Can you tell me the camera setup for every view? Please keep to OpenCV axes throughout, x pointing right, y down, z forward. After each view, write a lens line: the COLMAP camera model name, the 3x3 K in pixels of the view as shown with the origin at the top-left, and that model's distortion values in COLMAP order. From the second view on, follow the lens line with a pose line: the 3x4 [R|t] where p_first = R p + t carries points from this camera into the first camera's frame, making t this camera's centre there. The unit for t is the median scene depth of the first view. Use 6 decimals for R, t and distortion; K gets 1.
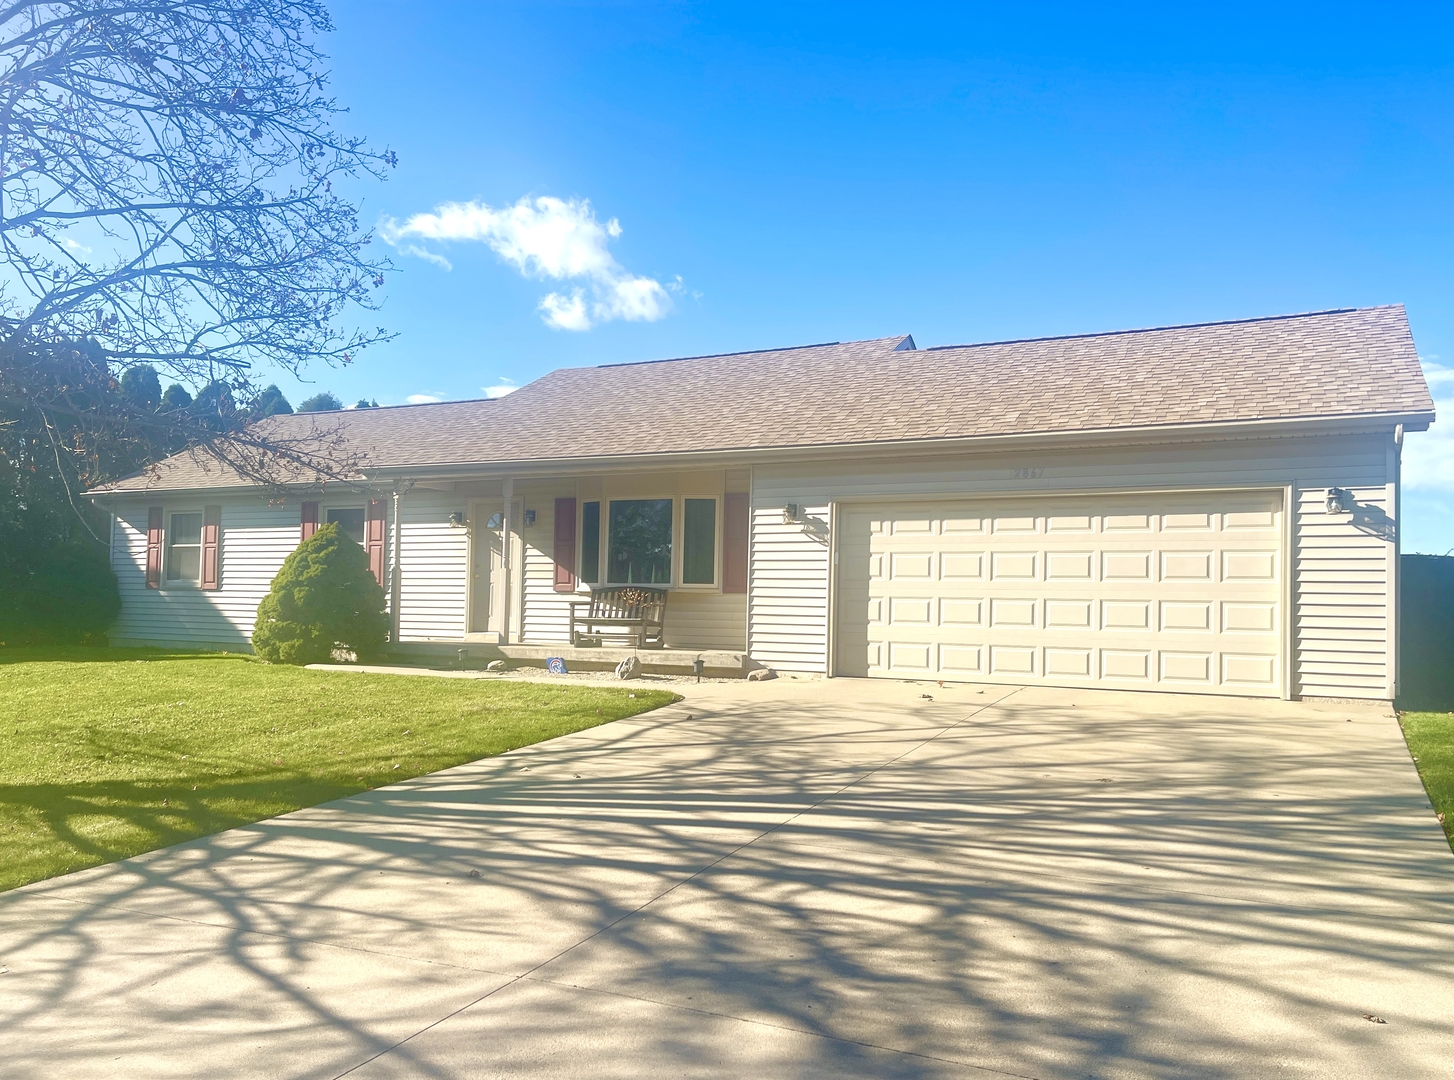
lens RADIAL K [[1211.1, 0, 727.0], [0, 1211.1, 540.0], [0, 0, 1]] dist [0.037633, -0.000335]
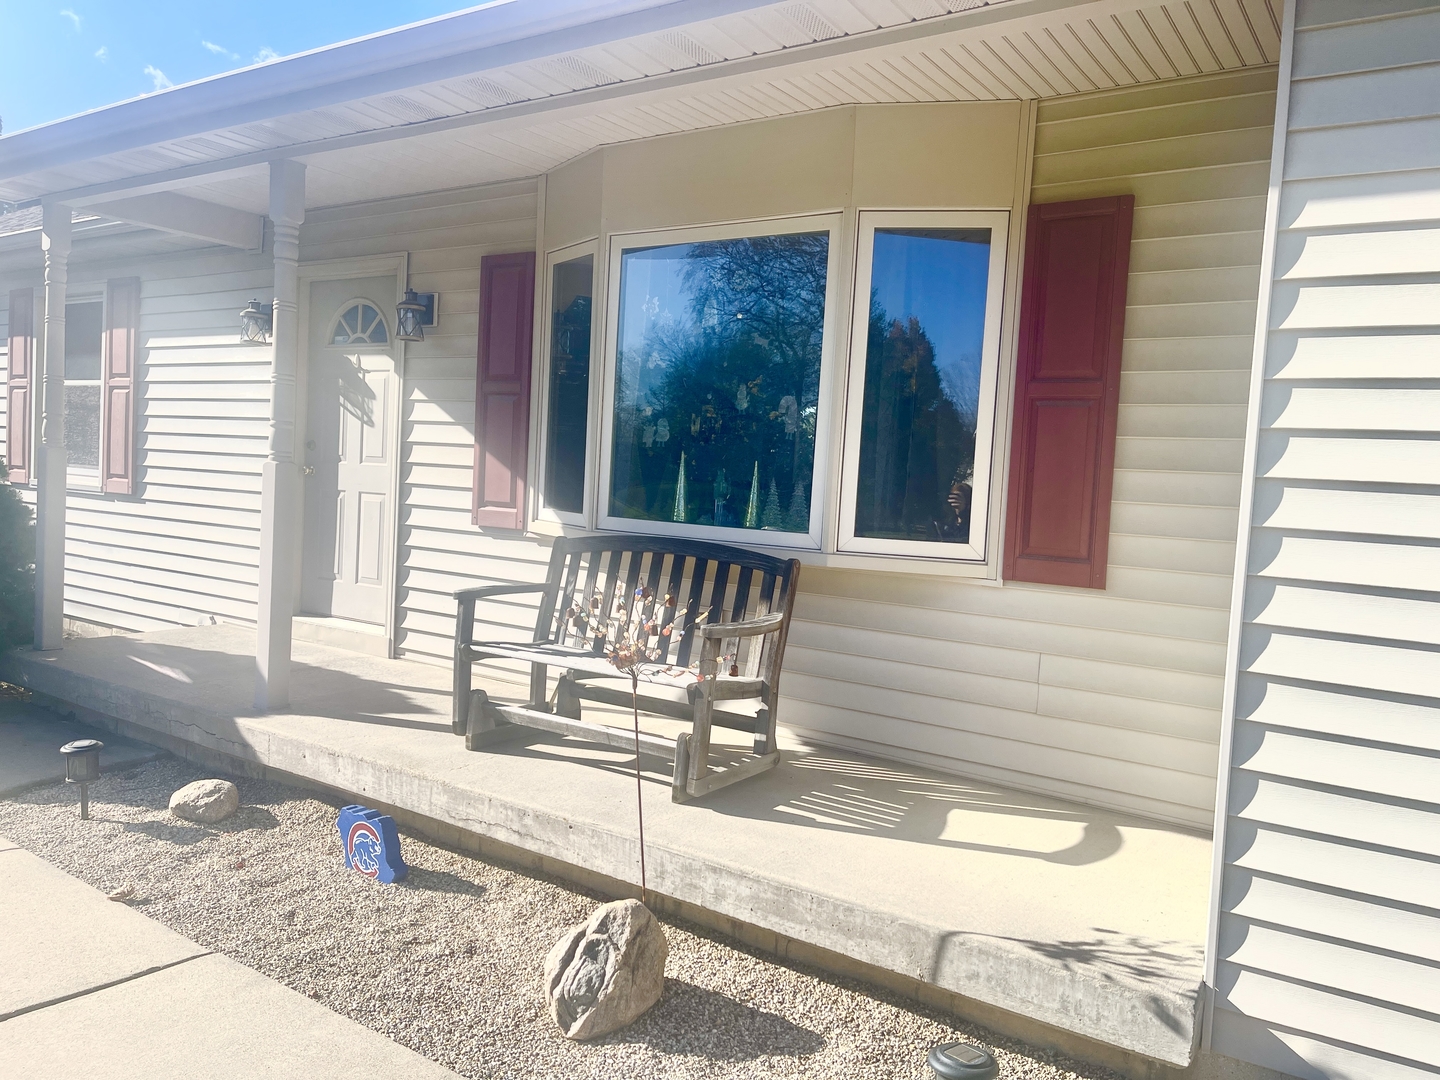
lens RADIAL K [[1092.2, 0, 720.0], [0, 1092.2, 540.0], [0, 0, 1]] dist [0.031752, -0.007763]
pose [[0.991983, 0.042351, -0.119063, -0.034753], [-0.028344, 0.992731, 0.116967, 0.007363], [0.123152, -0.112654, 0.985973, 0.700738]]
